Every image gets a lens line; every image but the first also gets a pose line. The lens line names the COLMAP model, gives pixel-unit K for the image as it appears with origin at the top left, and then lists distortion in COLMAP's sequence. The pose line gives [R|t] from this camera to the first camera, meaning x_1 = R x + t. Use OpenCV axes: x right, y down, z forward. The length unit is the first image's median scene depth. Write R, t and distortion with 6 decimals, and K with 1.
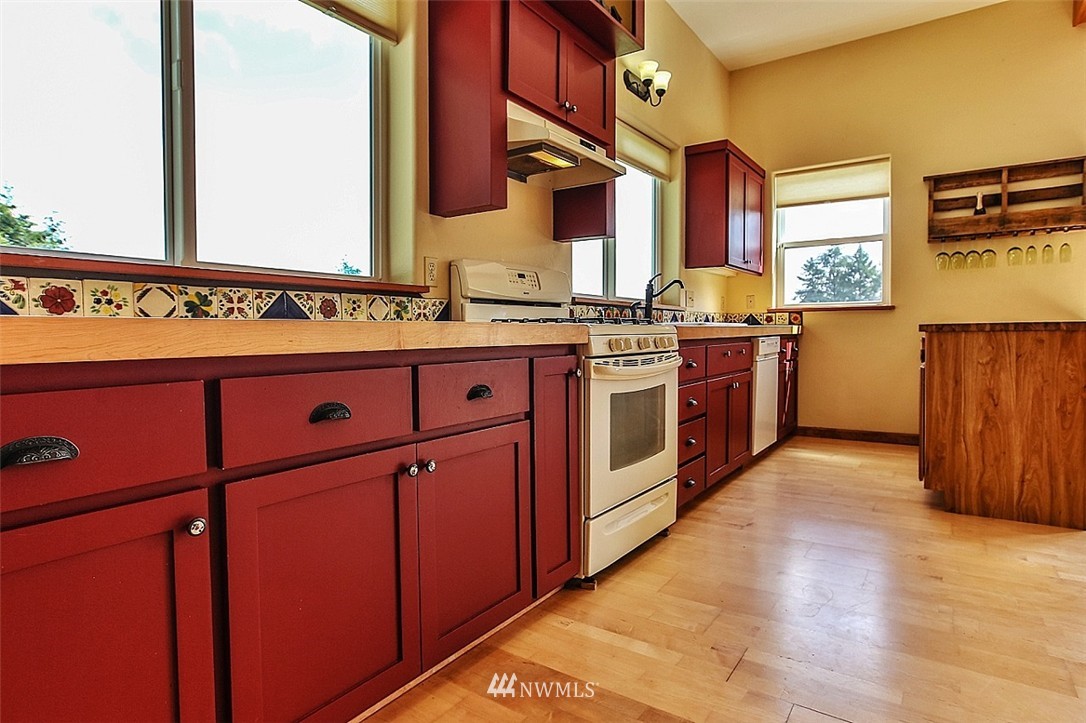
lens RADIAL K [[593.4, 0, 551.5], [0, 593.4, 351.5], [0, 0, 1]] dist [-0.002515, 0.000296]
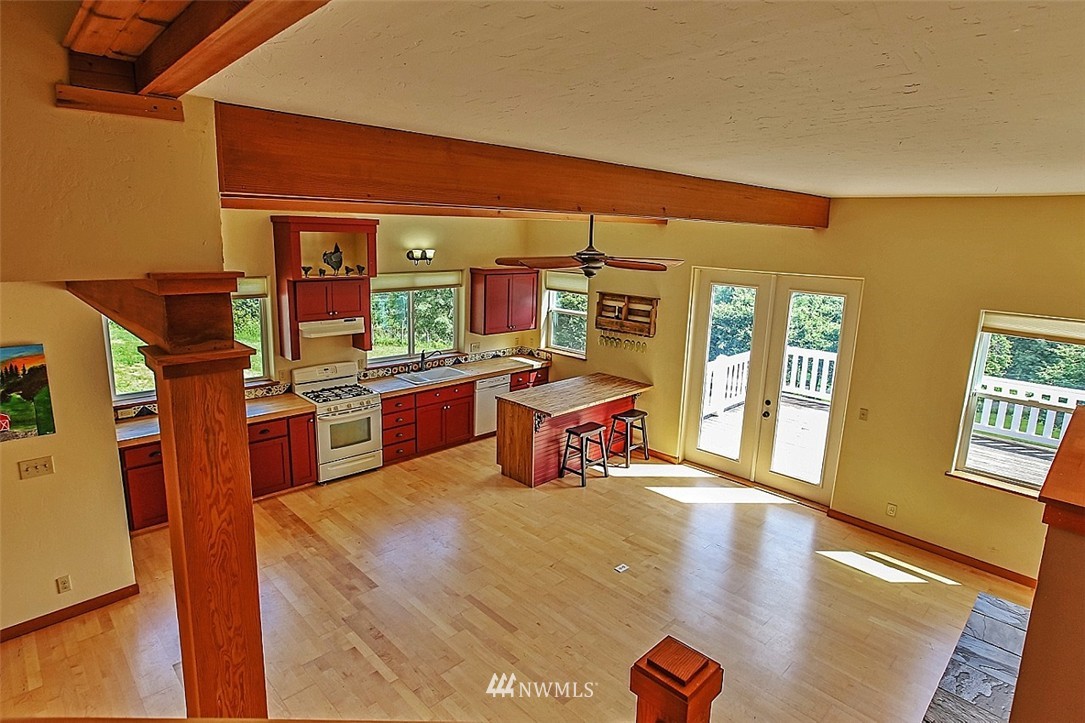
lens RADIAL K [[592.8, 0, 551.0], [0, 592.8, 351.5], [0, 0, 1]] dist [-0.002515, 0.000296]
pose [[0.982667, 0.068682, -0.172186, 1.365582], [-0.040511, 0.985946, 0.162078, -0.670212], [0.180898, -0.152293, 0.971639, -1.343741]]
